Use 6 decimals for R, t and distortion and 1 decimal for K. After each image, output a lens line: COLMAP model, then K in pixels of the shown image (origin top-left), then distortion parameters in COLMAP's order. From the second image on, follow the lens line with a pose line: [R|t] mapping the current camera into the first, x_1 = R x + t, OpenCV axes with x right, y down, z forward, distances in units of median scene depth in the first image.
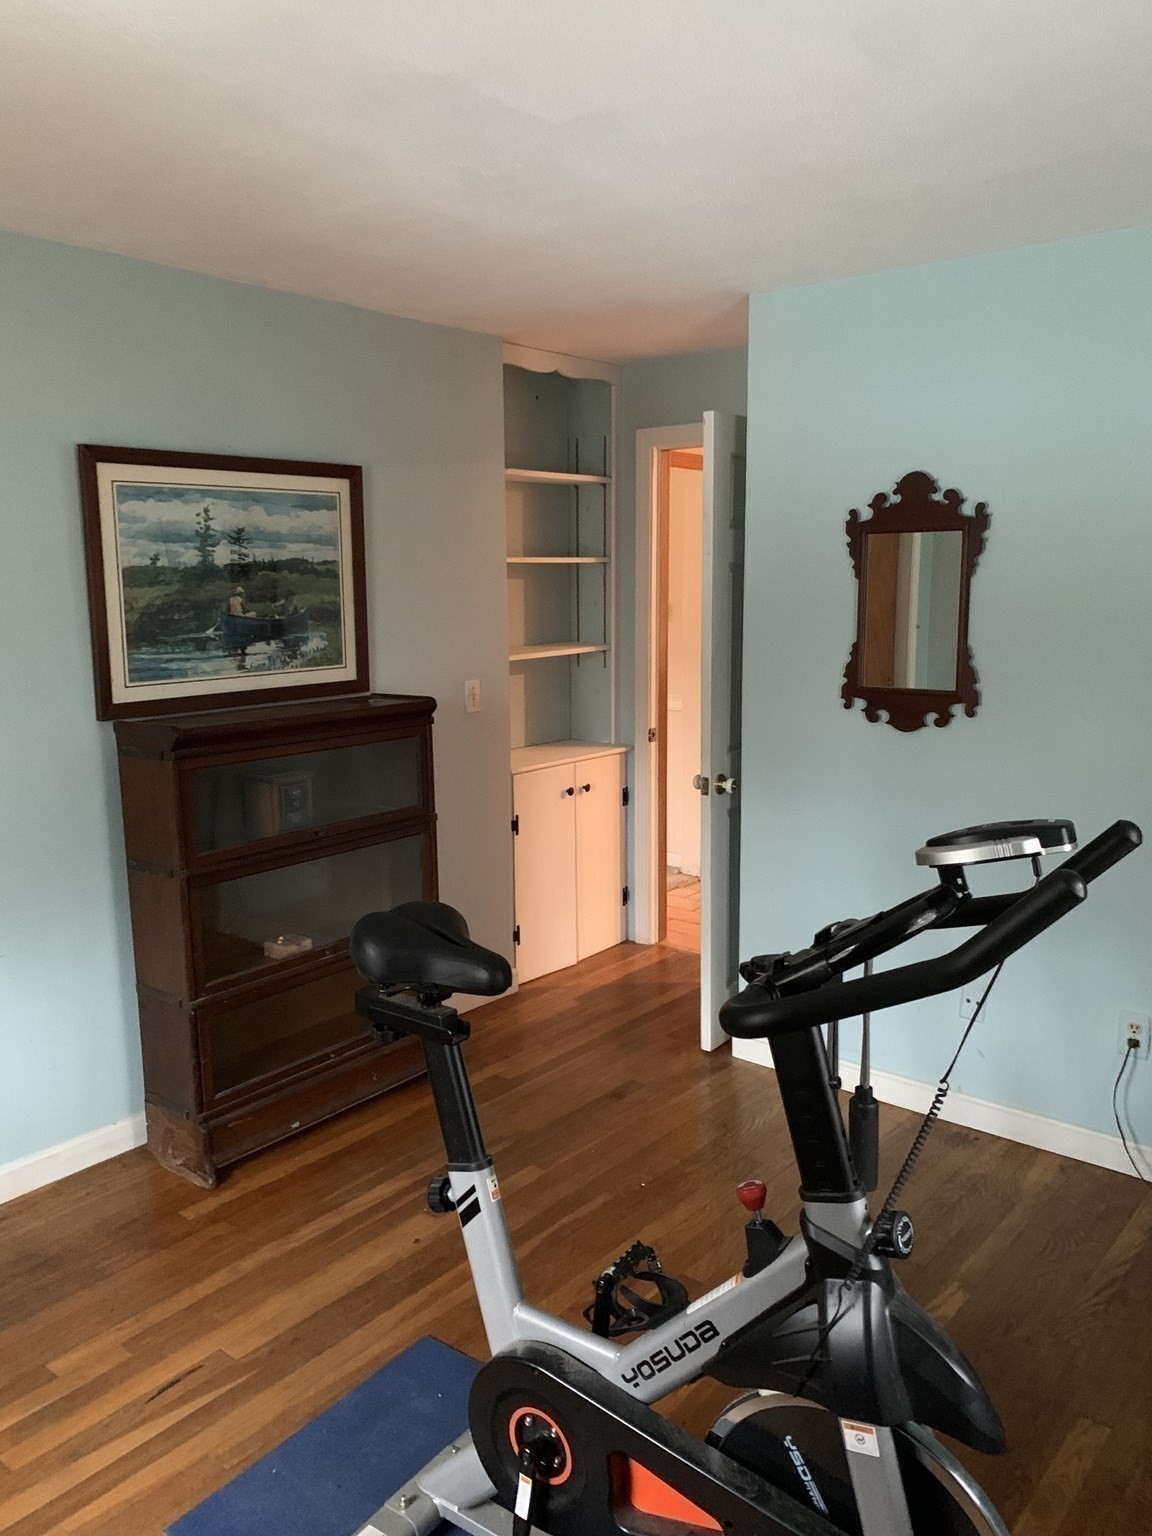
lens RADIAL K [[1162.0, 0, 574.3], [0, 1162.0, 761.9], [0, 0, 1]] dist [0.011892, -0.020984]
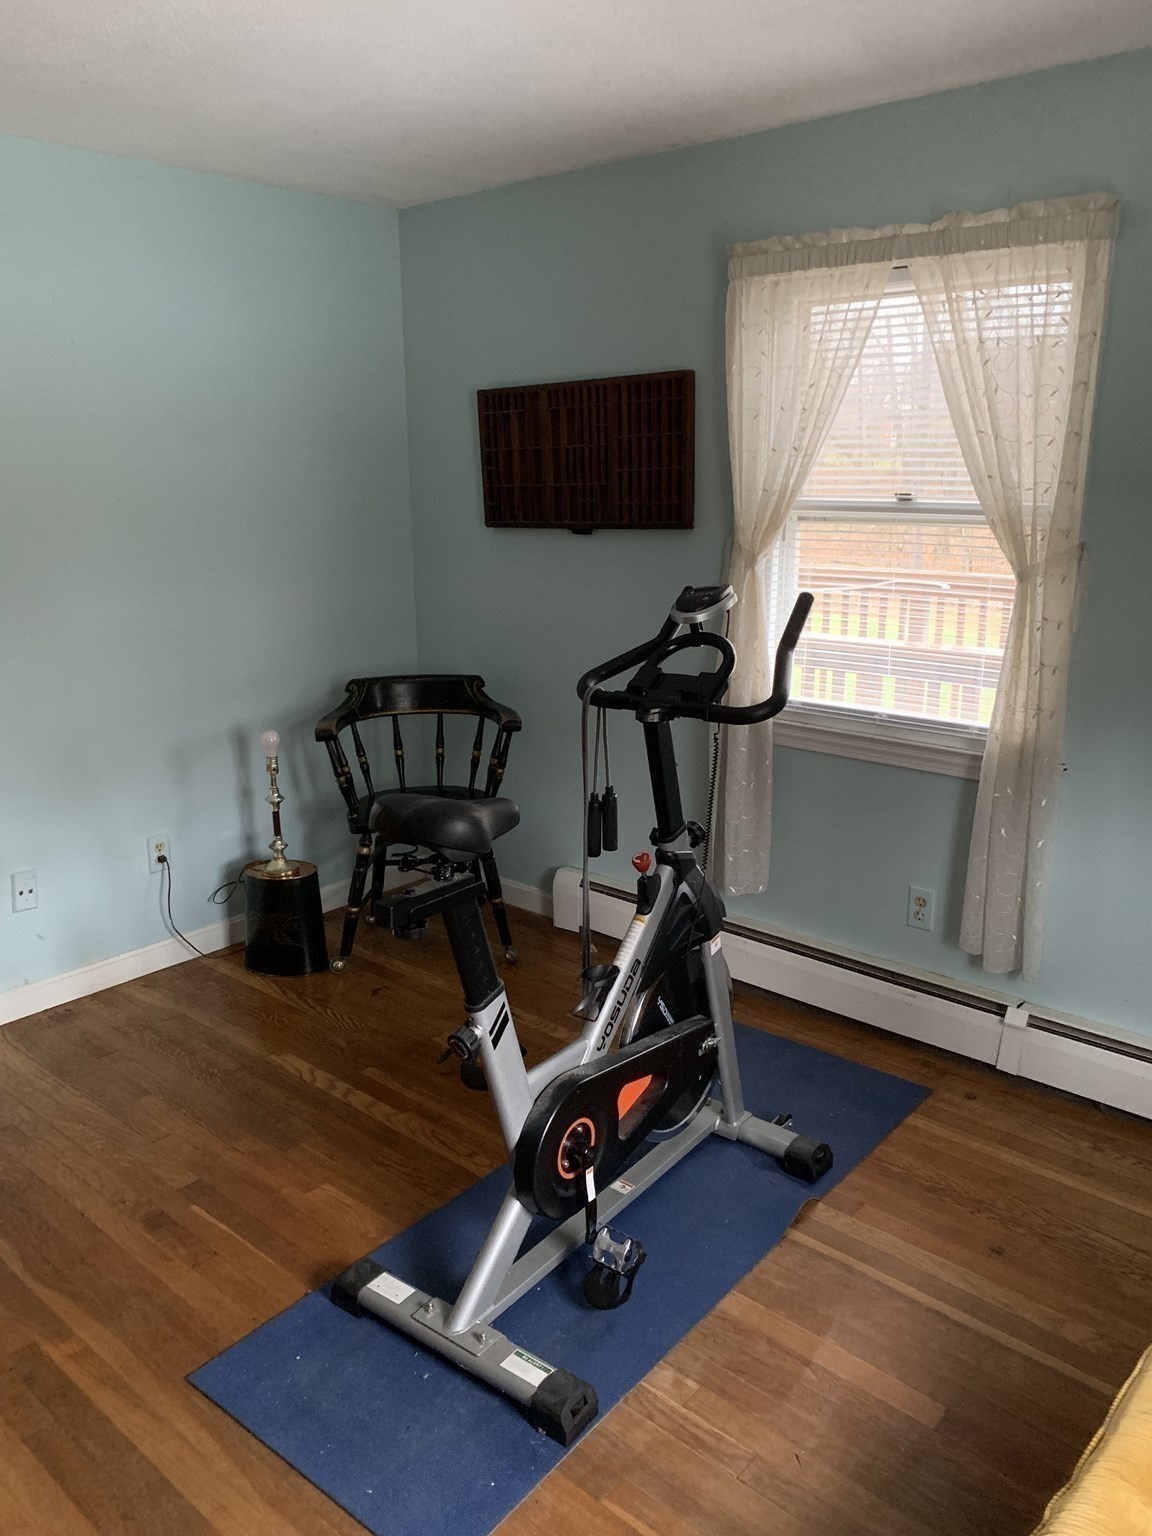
lens RADIAL K [[1162.0, 0, 574.3], [0, 1162.0, 773.7], [0, 0, 1]] dist [0.011892, -0.020984]
pose [[0.033220, -0.251265, 0.967348, -0.761185], [0.166423, 0.955760, 0.242540, -0.076127], [-0.985495, 0.152932, 0.073566, 0.552380]]
